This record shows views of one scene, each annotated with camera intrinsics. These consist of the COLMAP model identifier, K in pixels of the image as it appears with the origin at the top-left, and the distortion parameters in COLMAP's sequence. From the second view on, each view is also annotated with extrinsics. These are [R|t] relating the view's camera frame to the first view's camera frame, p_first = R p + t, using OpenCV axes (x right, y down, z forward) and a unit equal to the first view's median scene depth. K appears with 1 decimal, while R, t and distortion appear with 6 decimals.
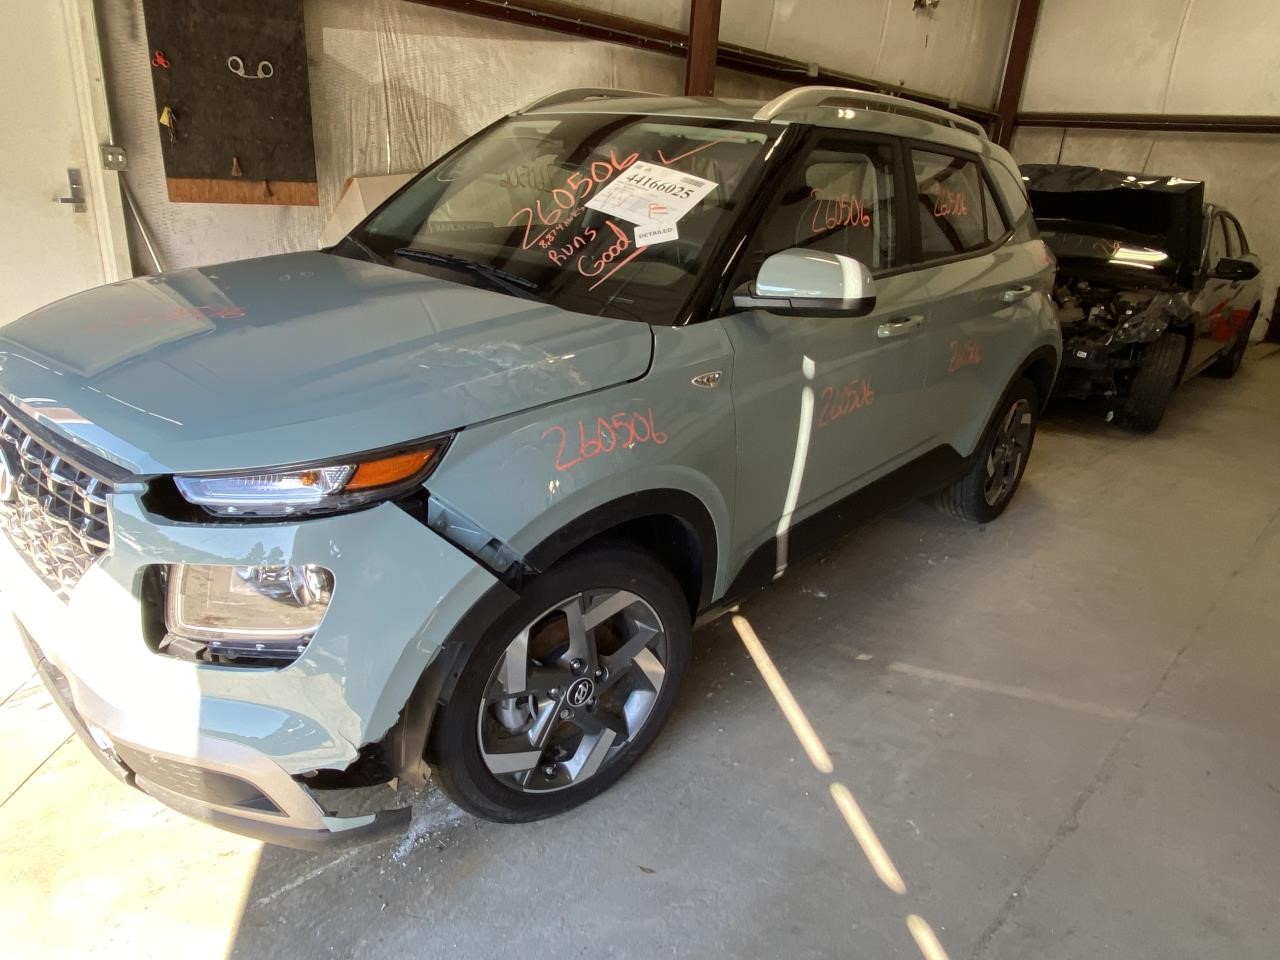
lens RADIAL K [[834.9, 0, 640.0], [0, 834.9, 480.0], [0, 0, 1]] dist [0.004224, 0.000652]
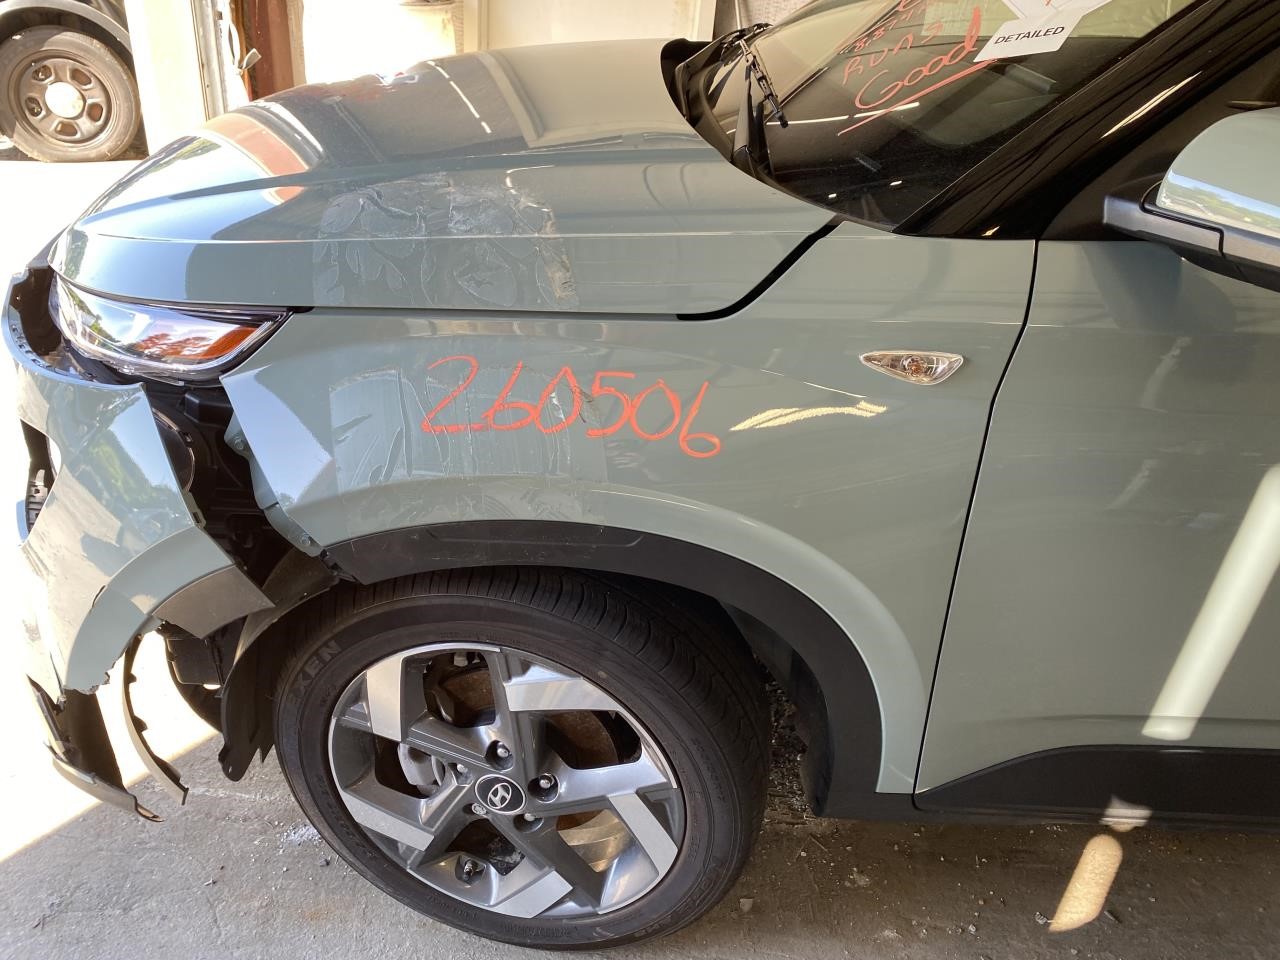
lens RADIAL K [[985.5, 0, 640.0], [0, 985.5, 480.0], [0, 0, 1]] dist [0.010497, 0.004434]
pose [[0.655679, 0.361920, -0.662646, 0.385221], [-0.289737, 0.931046, 0.221822, -0.145382], [0.697236, 0.046549, 0.715329, 0.542527]]
